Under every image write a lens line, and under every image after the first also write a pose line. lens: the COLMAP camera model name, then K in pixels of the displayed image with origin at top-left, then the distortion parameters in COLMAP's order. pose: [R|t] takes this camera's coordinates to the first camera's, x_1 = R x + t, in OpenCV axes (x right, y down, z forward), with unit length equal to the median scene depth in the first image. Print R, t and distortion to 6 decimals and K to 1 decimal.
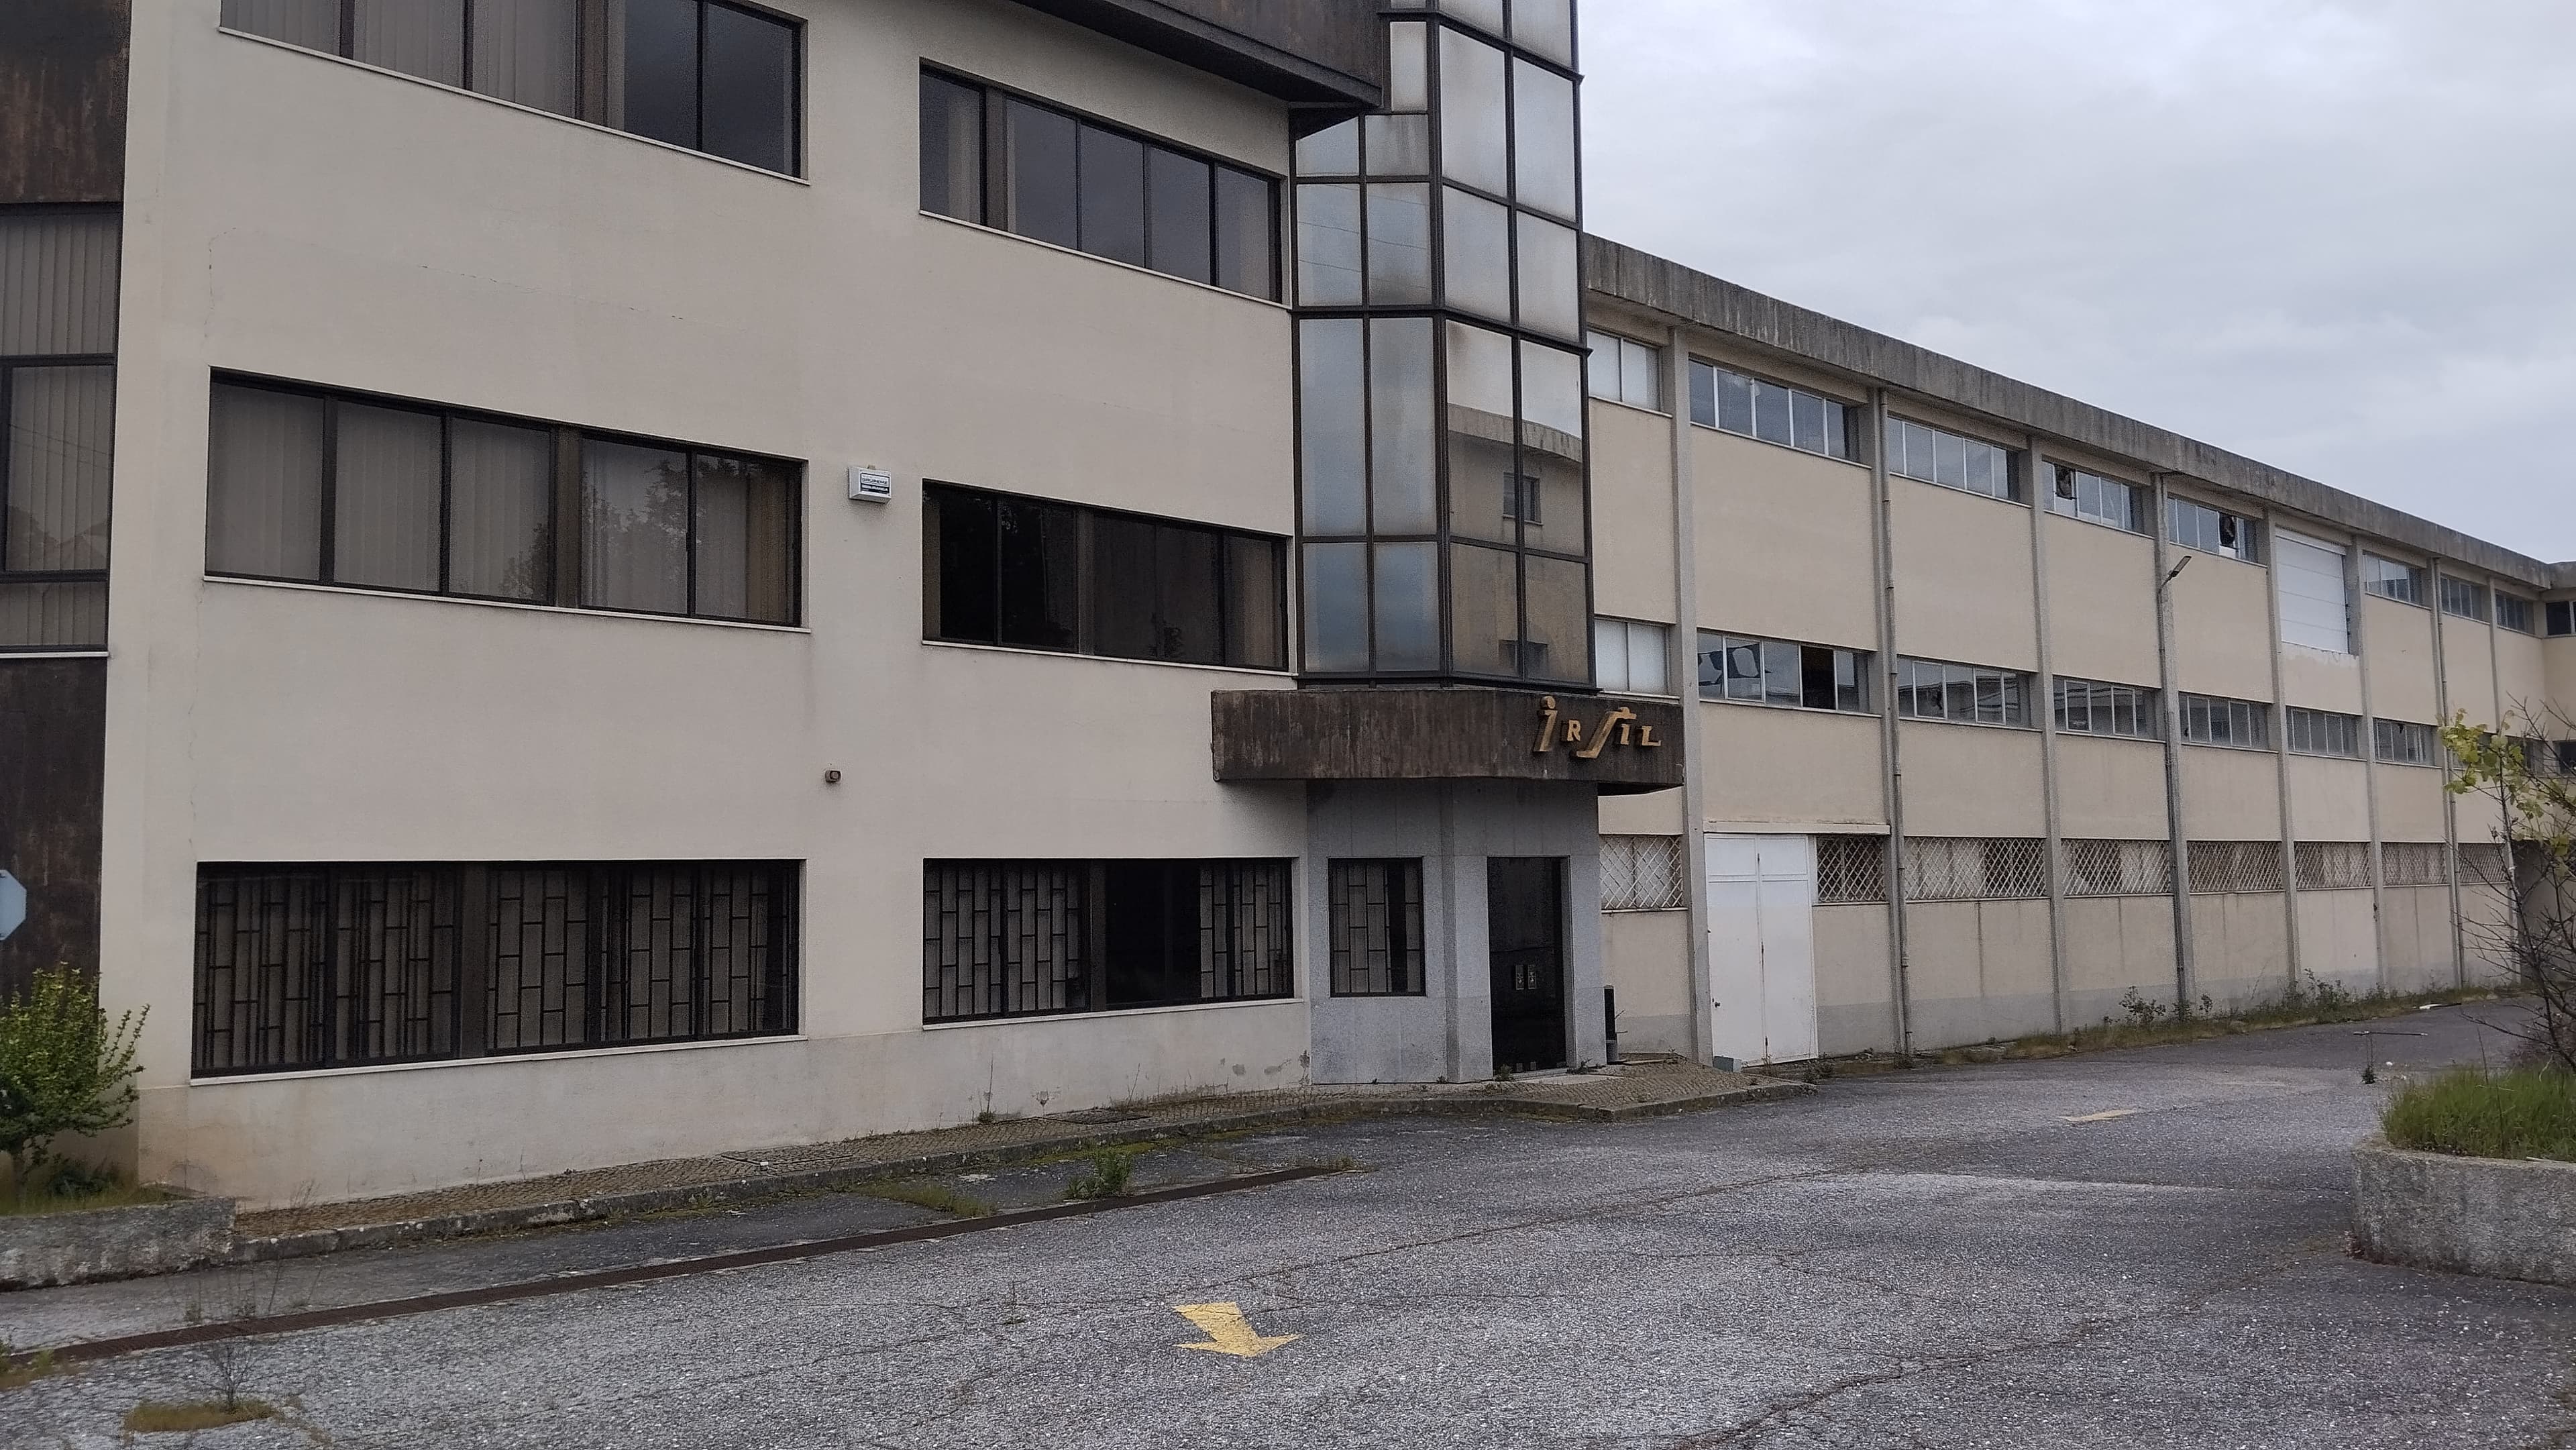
lens RADIAL K [[2081.8, 0, 1288.0], [0, 2081.8, 725.0], [0, 0, 1]] dist [0.086195, -0.173669]
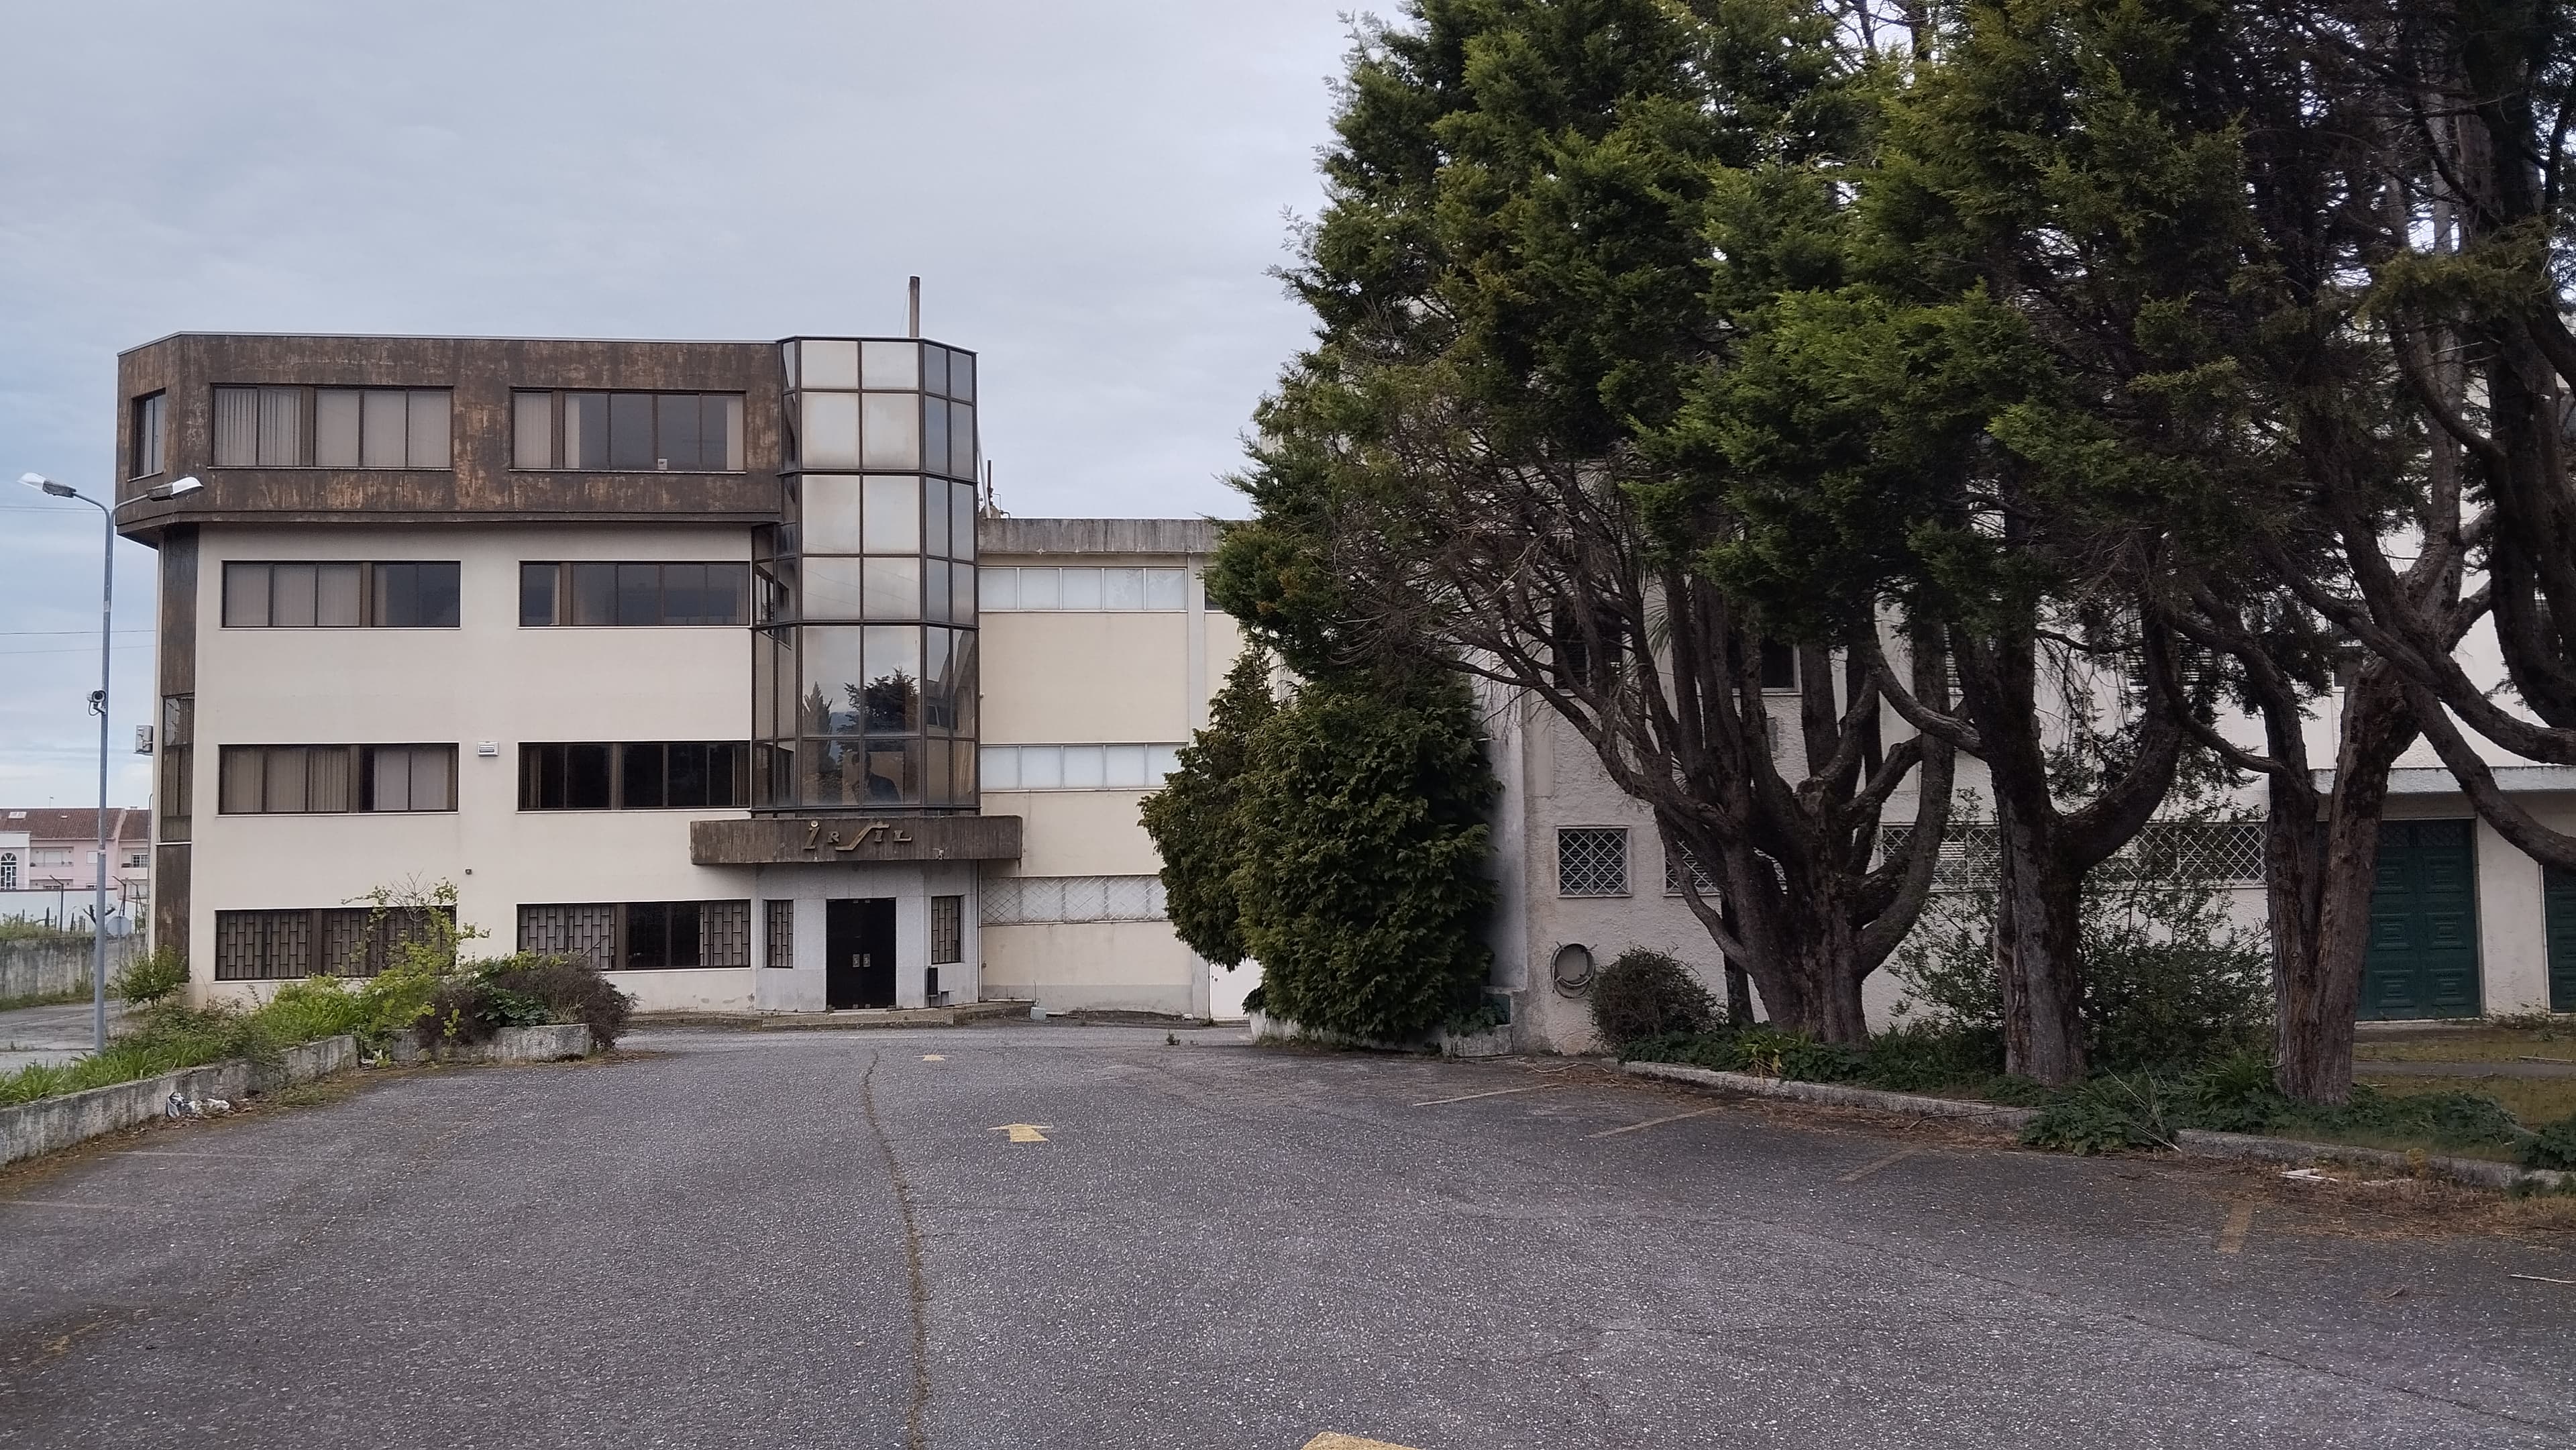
lens RADIAL K [[2081.8, 0, 1288.0], [0, 2081.8, 725.0], [0, 0, 1]] dist [0.086195, -0.173669]
pose [[0.768707, -0.044335, -0.638063, 2.549923], [0.053704, 0.998546, -0.004683, -0.101557], [0.637343, -0.030667, 0.769970, -0.349444]]
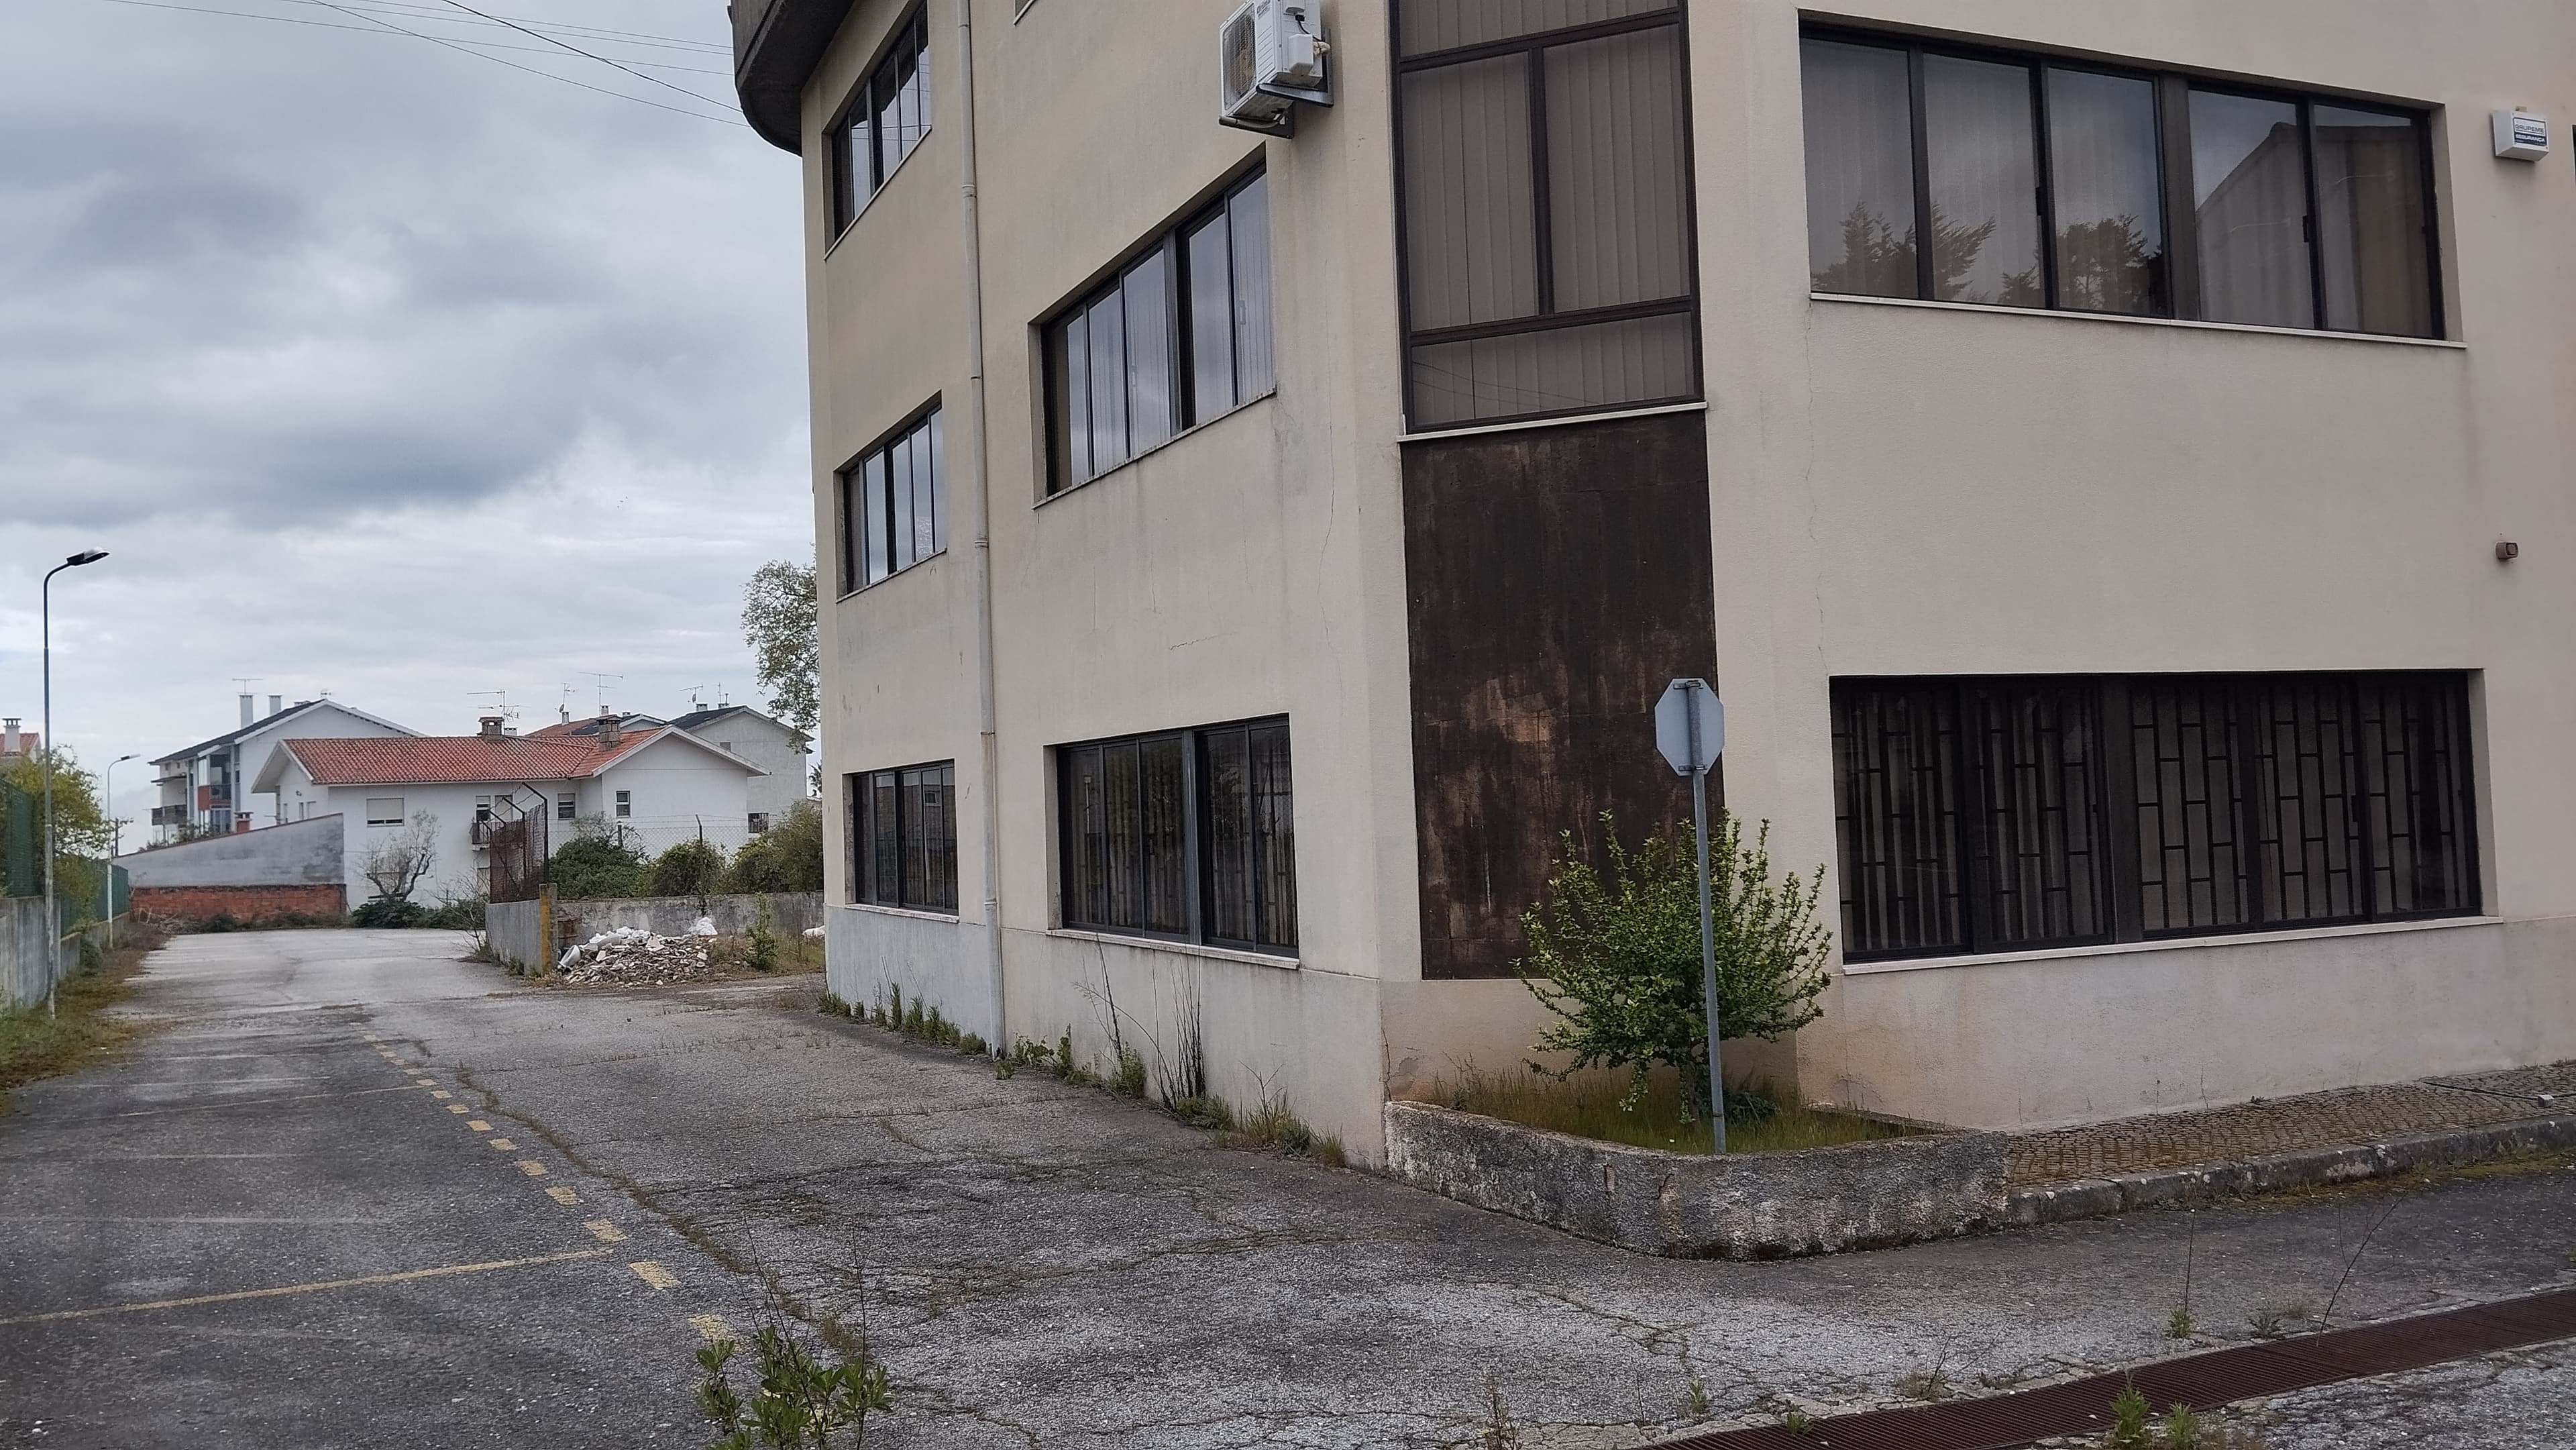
lens RADIAL K [[2081.8, 0, 1288.0], [0, 2081.8, 725.0], [0, 0, 1]] dist [0.086195, -0.173669]
pose [[0.928785, -0.032727, -0.369170, -0.409028], [0.050895, 0.997919, 0.039580, 0.041611], [0.367107, -0.055550, 0.928518, 0.231295]]
